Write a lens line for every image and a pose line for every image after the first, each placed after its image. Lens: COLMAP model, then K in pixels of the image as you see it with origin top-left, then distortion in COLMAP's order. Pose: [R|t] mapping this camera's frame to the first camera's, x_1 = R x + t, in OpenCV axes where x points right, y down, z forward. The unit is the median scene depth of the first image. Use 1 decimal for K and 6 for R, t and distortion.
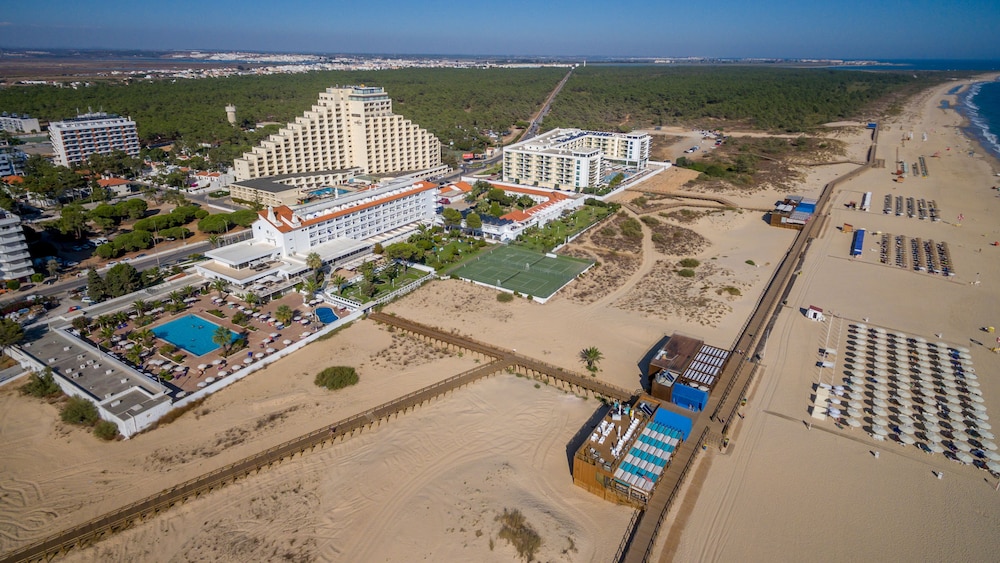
lens RADIAL K [[554.6, 0, 499.3], [0, 554.6, 243.2], [0, 0, 1]] dist [0.004478, 0.000494]
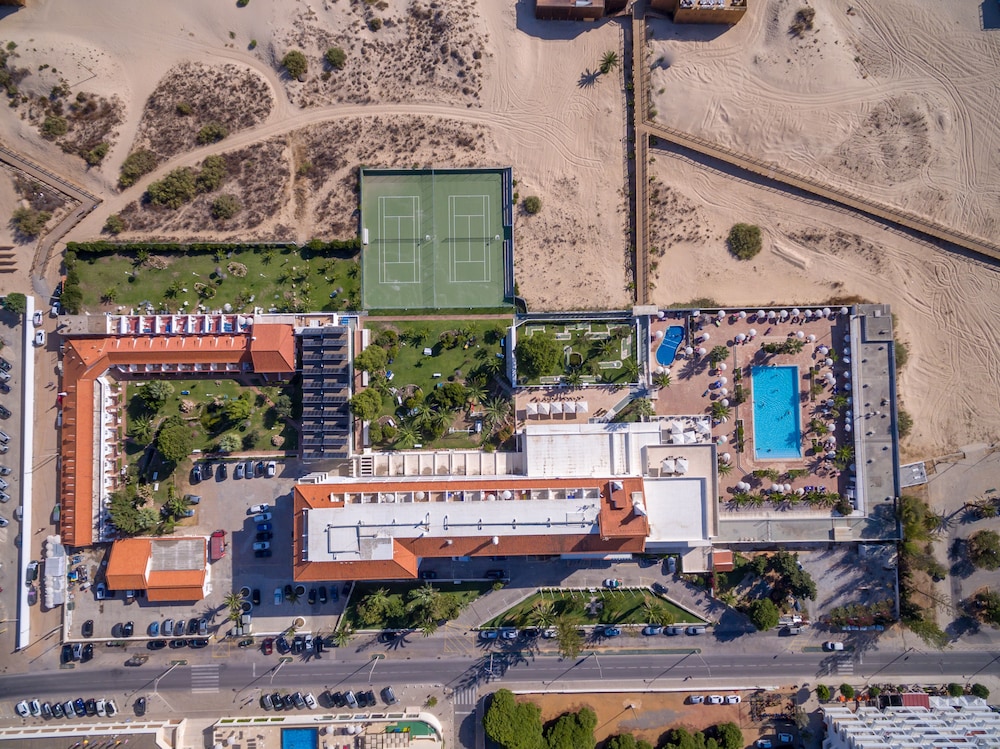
lens RADIAL K [[556.3, 0, 501.2], [0, 556.3, 375.7], [0, 0, 1]] dist [0.007761, -0.001611]
pose [[-0.550705, -0.834567, 0.014868, -0.131667], [0.252378, -0.149506, 0.956009, -0.521151], [-0.795631, 0.530231, 0.292960, 0.604029]]
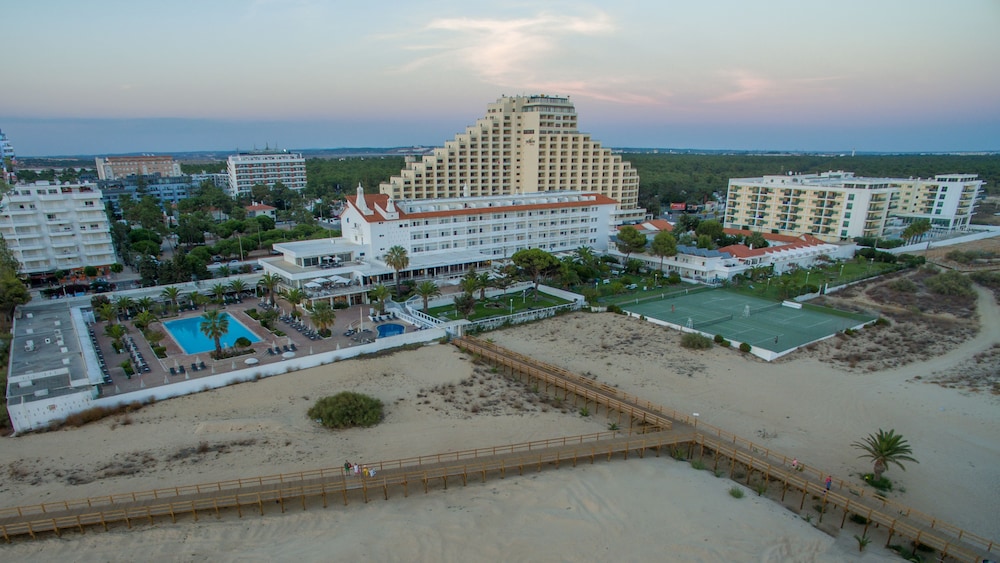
lens RADIAL K [[607.0, 0, 472.2], [0, 607.0, 396.9], [0, 0, 1]] dist [-0.118127, 0.076913]
pose [[0.922002, 0.135568, -0.362676, 0.017548], [-0.111170, 0.989949, 0.087425, 0.081174], [0.370883, -0.040287, 0.927805, 0.245494]]
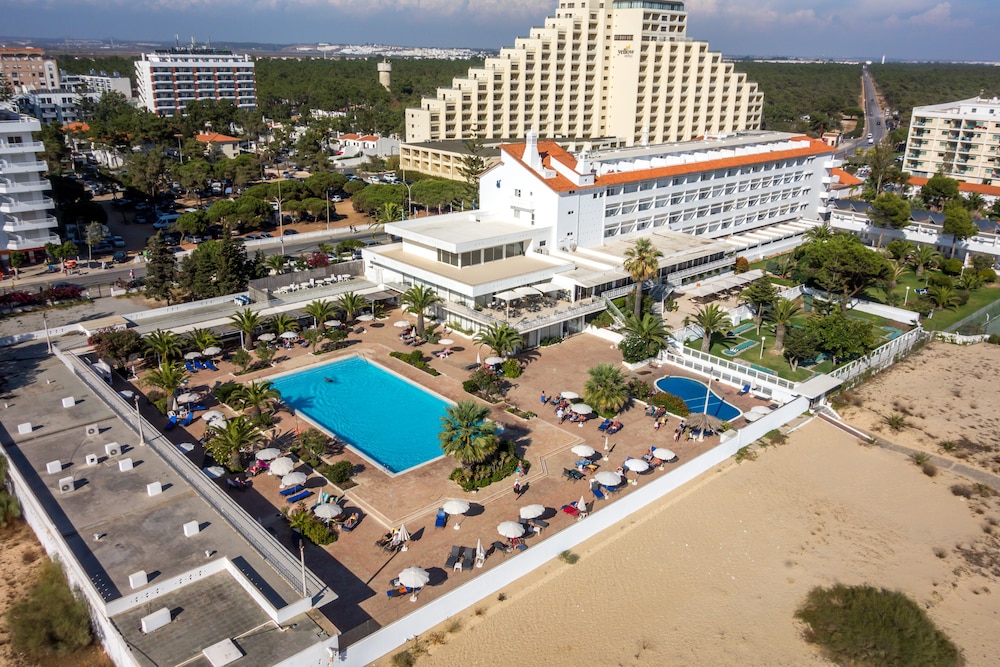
lens RADIAL K [[785.9, 0, 500.0], [0, 785.9, 333.5], [0, 0, 1]] dist [-0.003380, -0.005707]
pose [[0.964291, 0.098341, -0.245910, -0.194592], [-0.094636, 0.995149, 0.026872, 0.052983], [0.247359, -0.002641, 0.968920, 0.291877]]
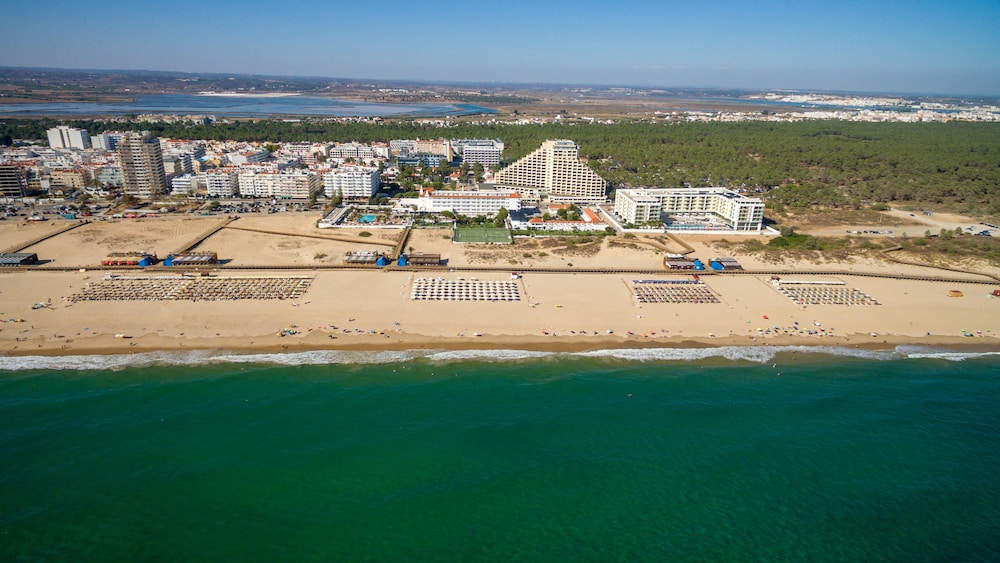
lens RADIAL K [[554.7, 0, 500.0], [0, 554.7, 281.5], [0, 0, 1]] dist [0.001471, -0.000041]
pose [[0.586424, 0.276806, -0.761239, 1.263702], [-0.278086, 0.951477, 0.131757, -0.059872], [0.760773, 0.134424, 0.634945, -0.170795]]
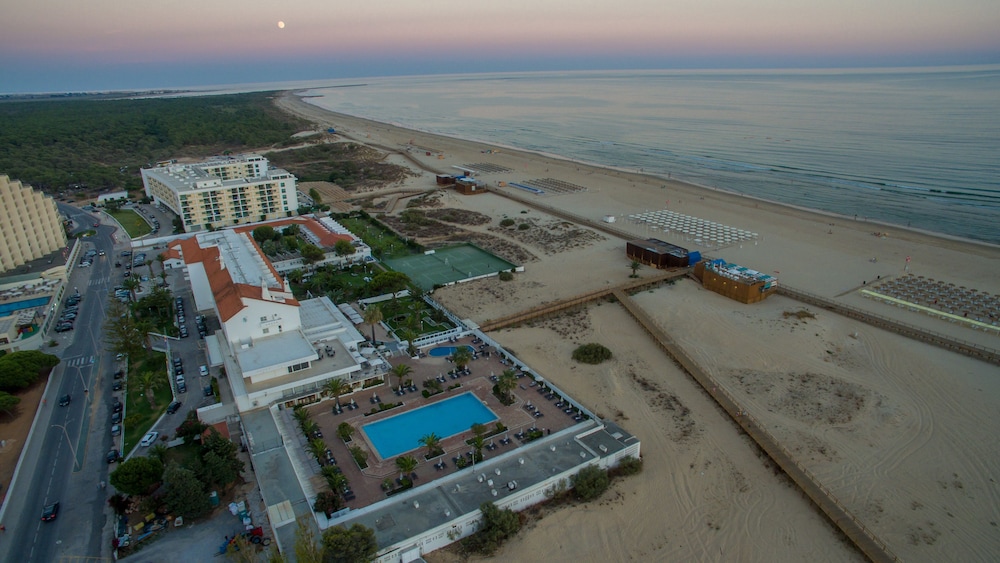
lens RADIAL K [[587.7, 0, 490.9], [0, 587.7, 283.3], [0, 0, 1]] dist [-0.084817, 0.000449]
pose [[0.463950, -0.327523, 0.823091, -0.624186], [0.319676, 0.928435, 0.189250, -0.076838], [-0.826170, 0.175320, 0.535449, 0.267427]]
